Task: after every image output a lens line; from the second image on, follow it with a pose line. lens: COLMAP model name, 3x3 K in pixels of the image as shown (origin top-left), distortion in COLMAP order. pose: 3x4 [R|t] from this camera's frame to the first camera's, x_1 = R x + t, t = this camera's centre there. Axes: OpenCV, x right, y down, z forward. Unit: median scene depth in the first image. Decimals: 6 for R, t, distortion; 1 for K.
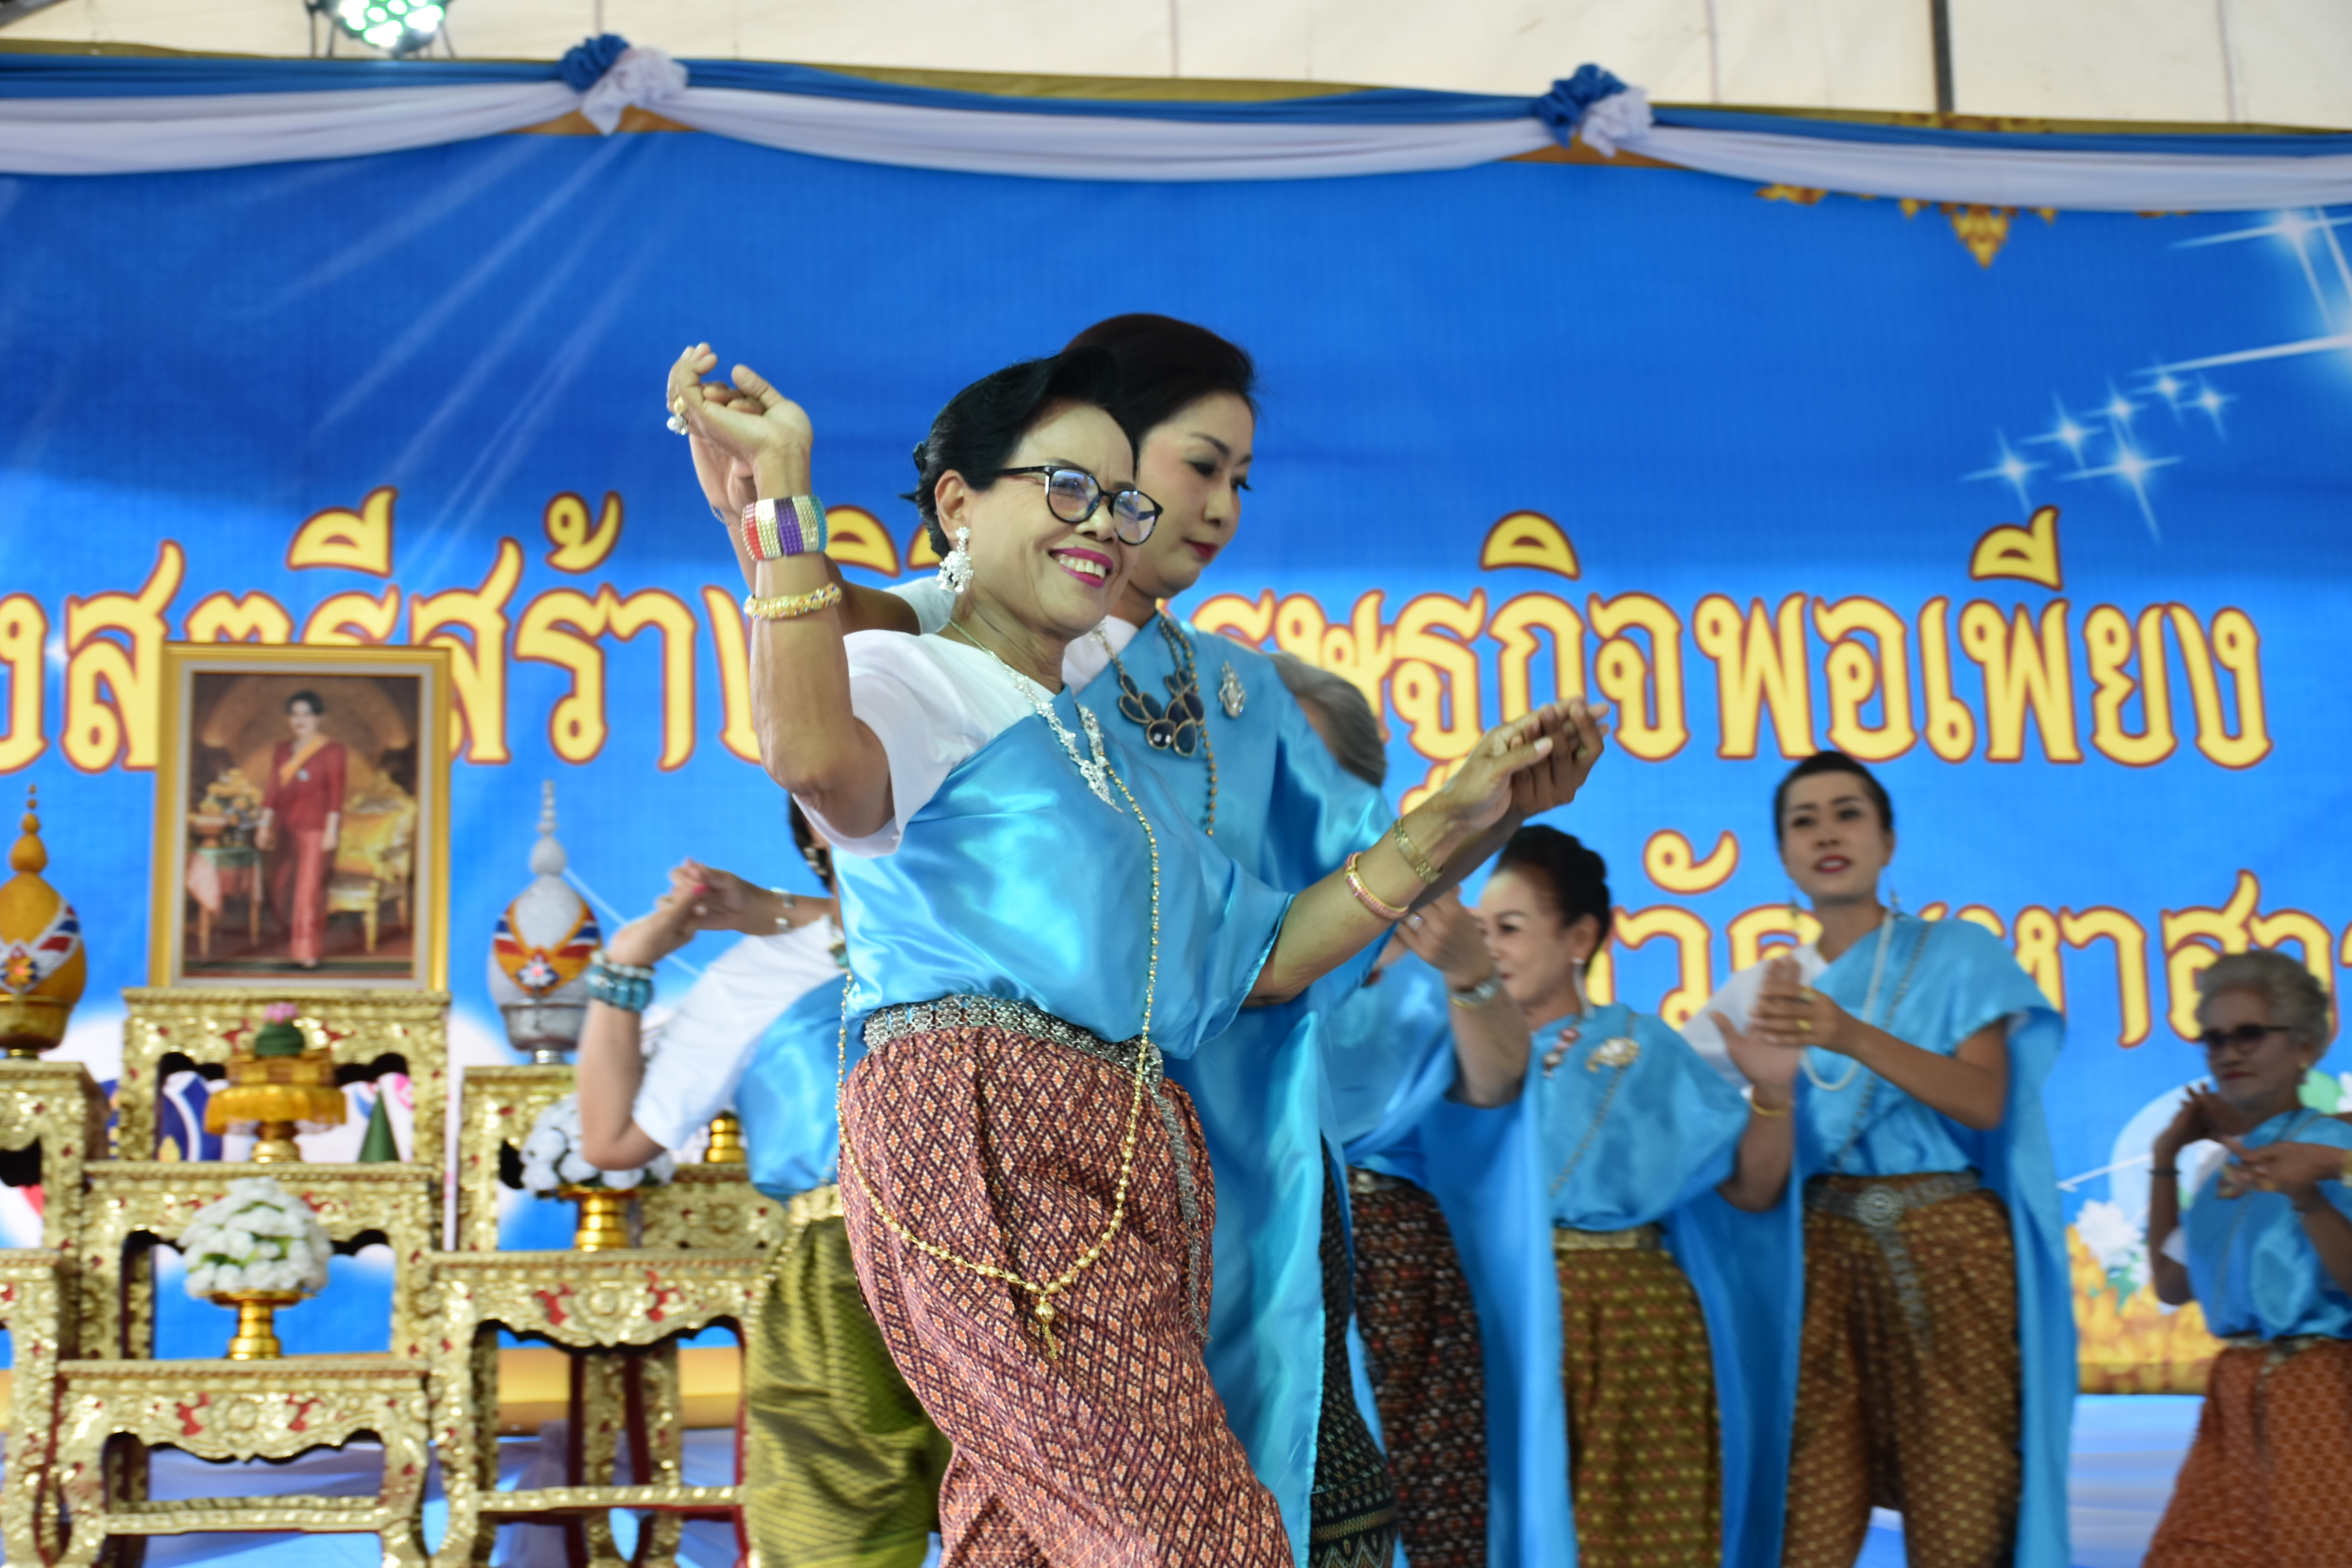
lens RADIAL K [[3826.6, 0, 1108.6], [0, 3826.6, 810.1], [0, 0, 1]] dist [0.001613, 0.000000]
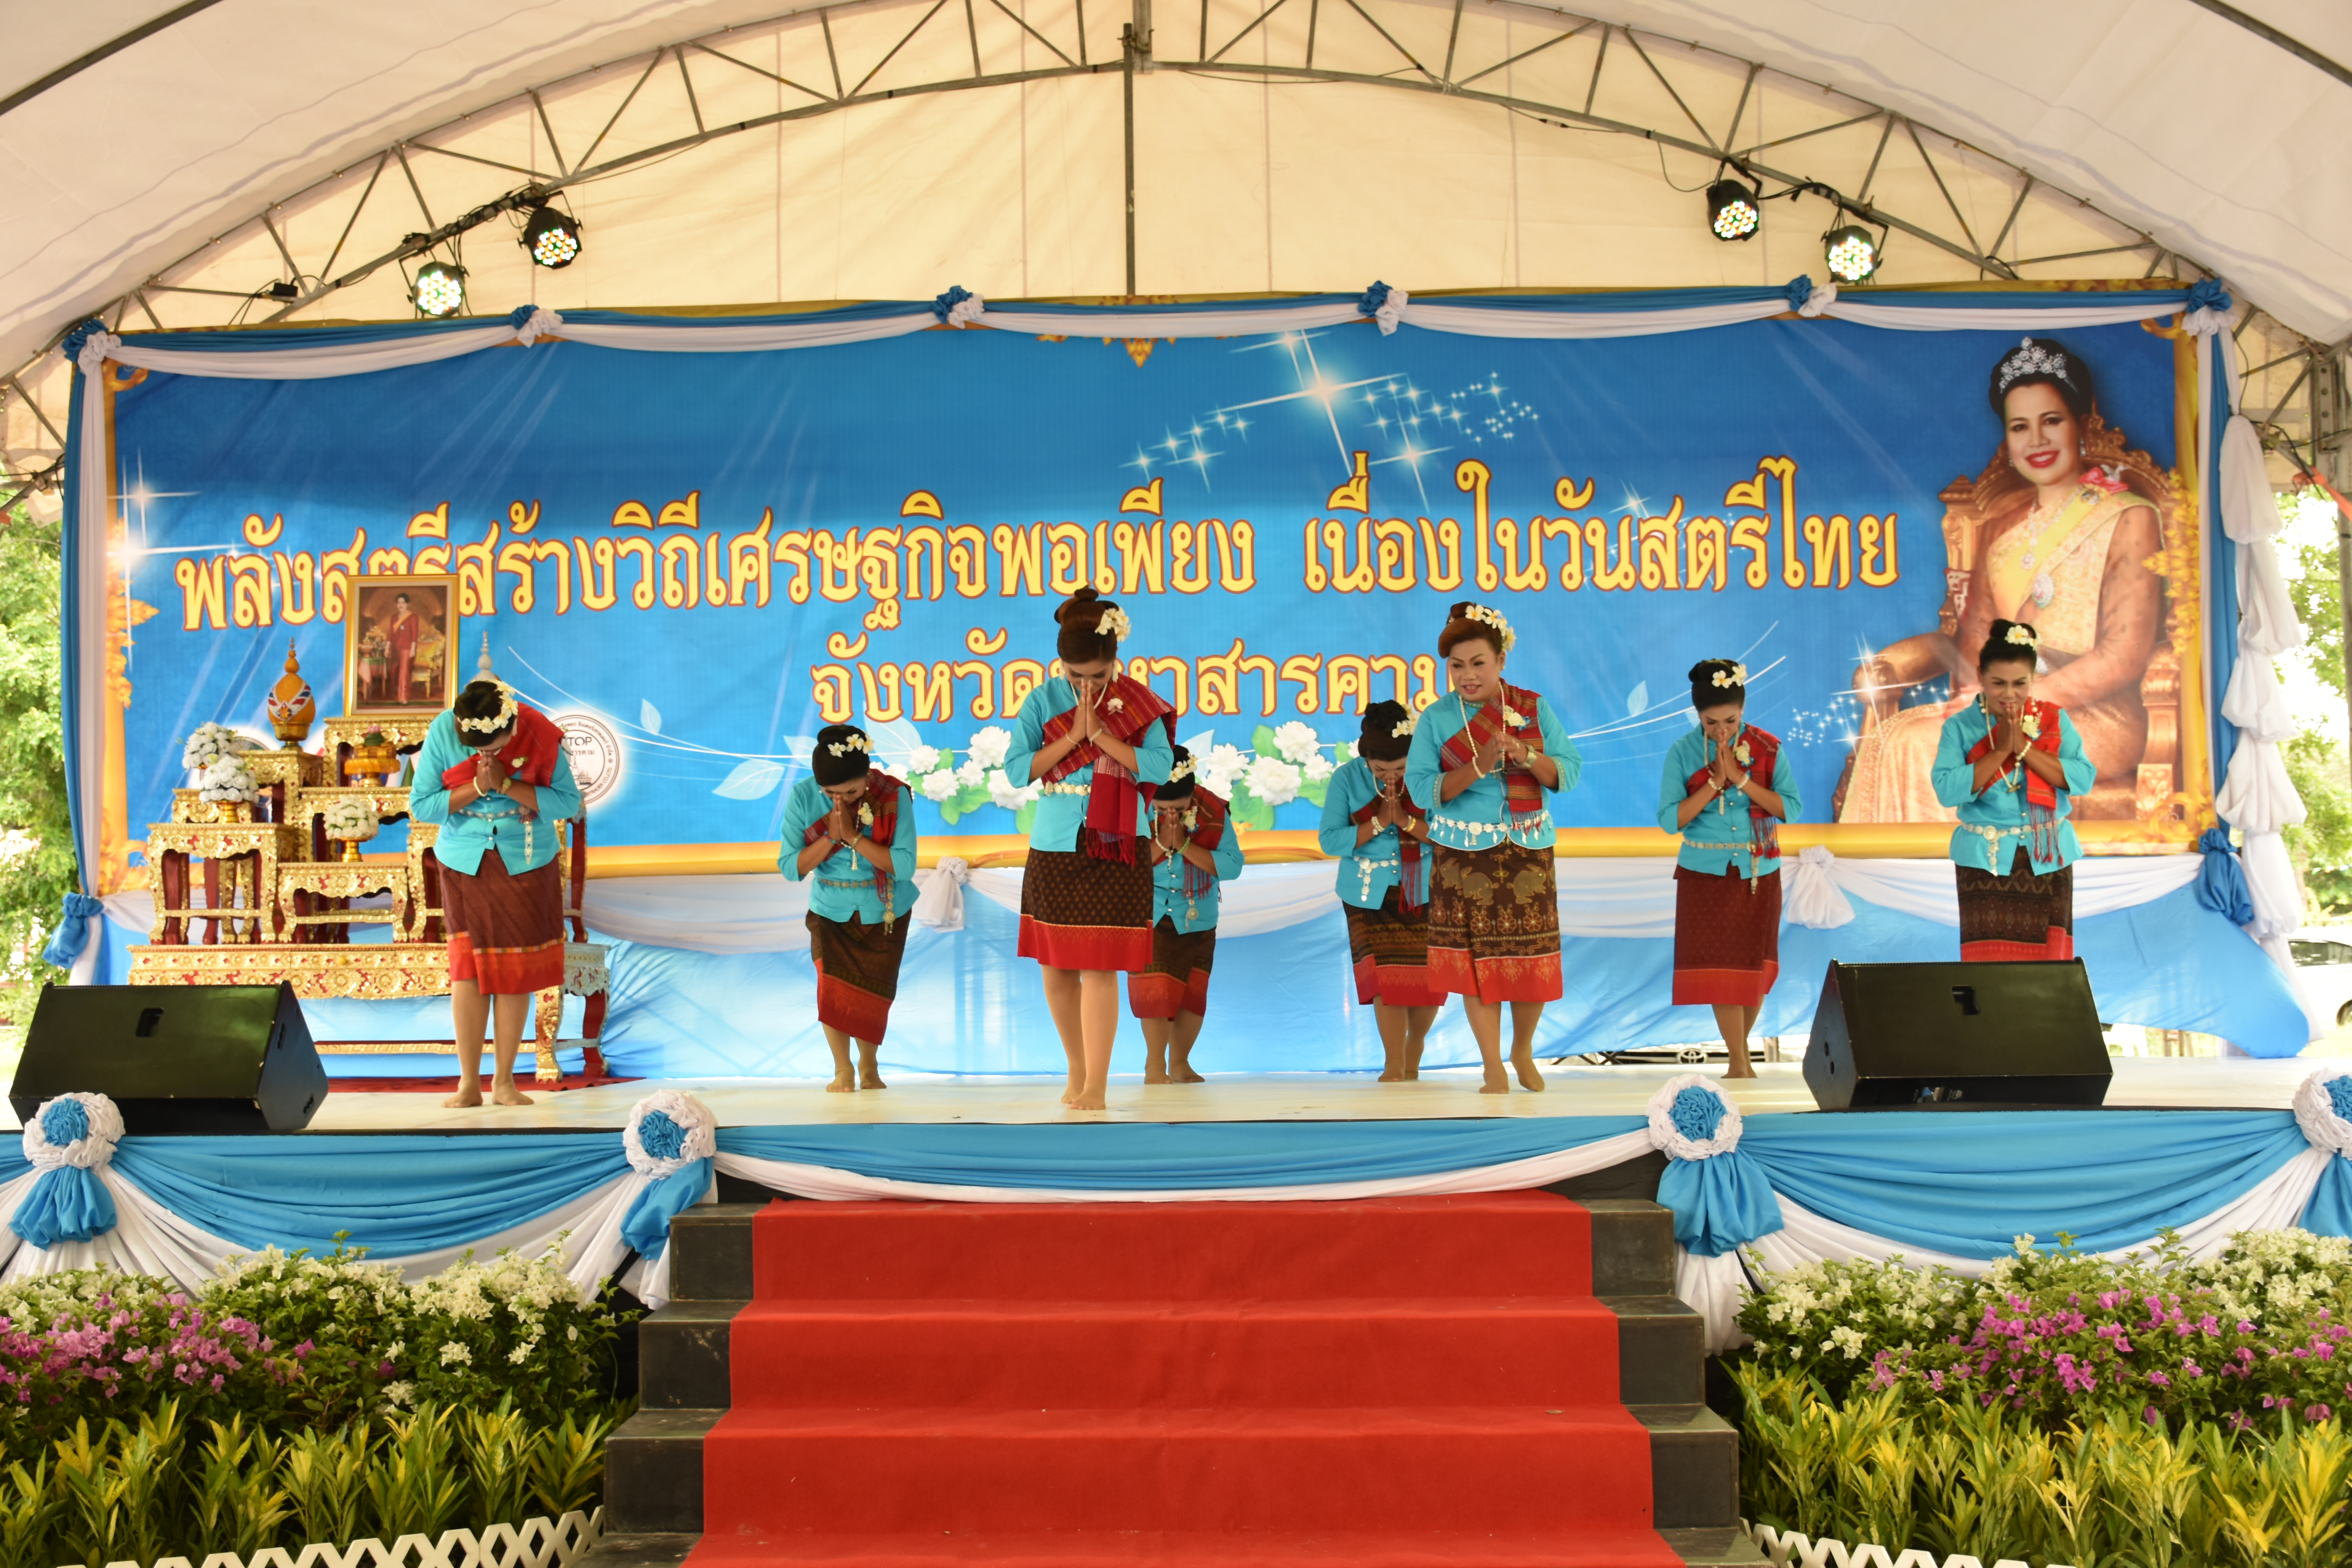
lens RADIAL K [[2833.6, 0, 1134.6], [0, 2833.6, 795.9], [0, 0, 1]] dist [-0.025227, 0.000000]
pose [[0.984164, -0.004015, -0.177215, 0.545526], [0.030977, 0.988255, 0.149640, -0.149485], [0.174533, -0.152760, 0.972729, -0.688347]]
